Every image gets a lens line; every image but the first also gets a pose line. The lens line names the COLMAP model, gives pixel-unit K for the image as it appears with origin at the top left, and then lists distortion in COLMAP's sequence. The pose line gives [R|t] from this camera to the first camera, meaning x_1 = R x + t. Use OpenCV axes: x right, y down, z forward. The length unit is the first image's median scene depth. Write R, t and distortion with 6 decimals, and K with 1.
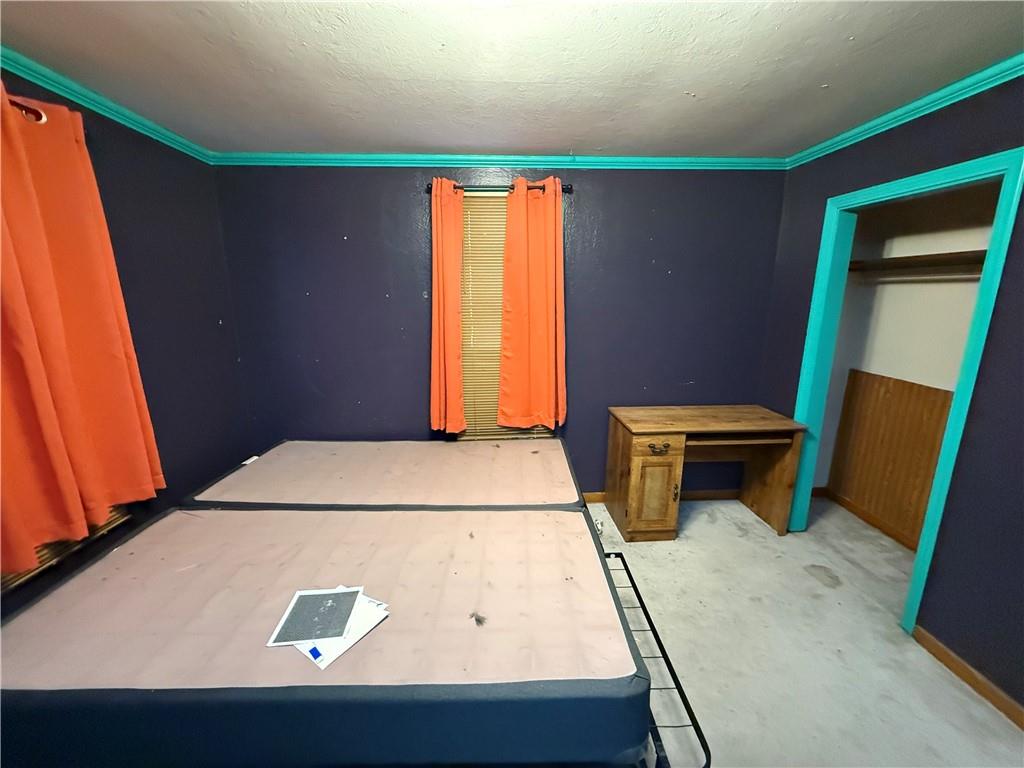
lens RADIAL K [[408.0, 0, 511.0], [0, 408.0, 383.9], [0, 0, 1]] dist [-0.001437, 0.000005]
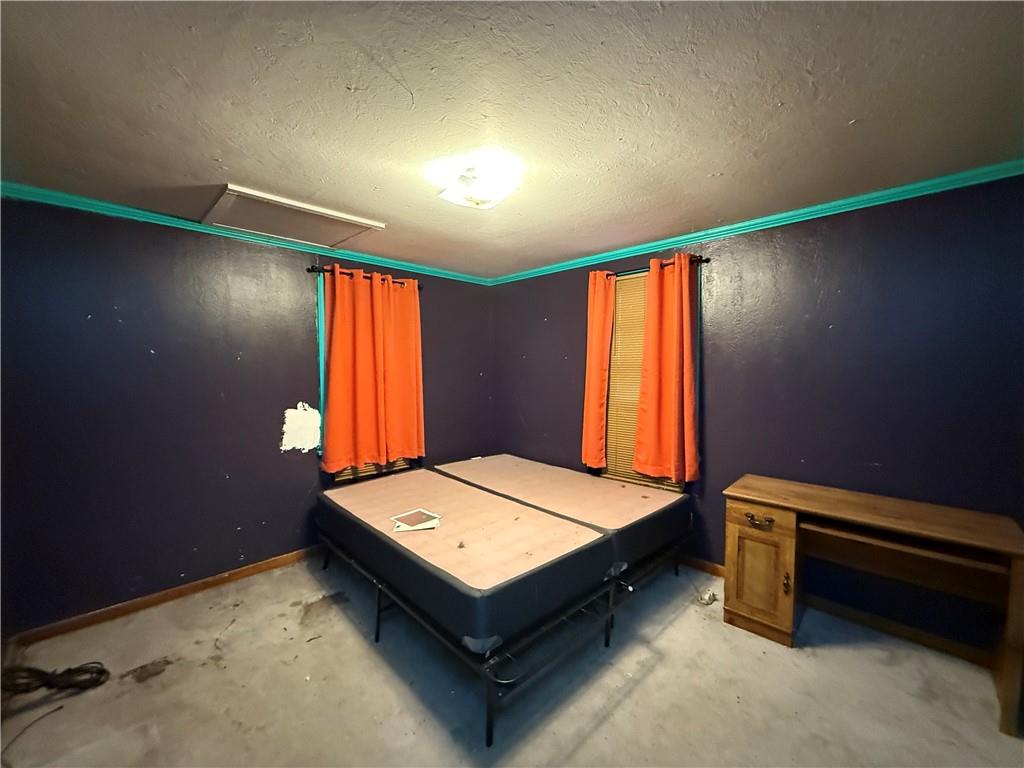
lens RADIAL K [[408.0, 0, 512.0], [0, 408.0, 384.7], [0, 0, 1]] dist [-0.001437, 0.000005]
pose [[0.678986, 0.035792, -0.733278, 0.628152], [-0.157226, 0.982726, -0.097616, 0.037334], [0.717118, 0.181570, 0.672885, -0.035399]]
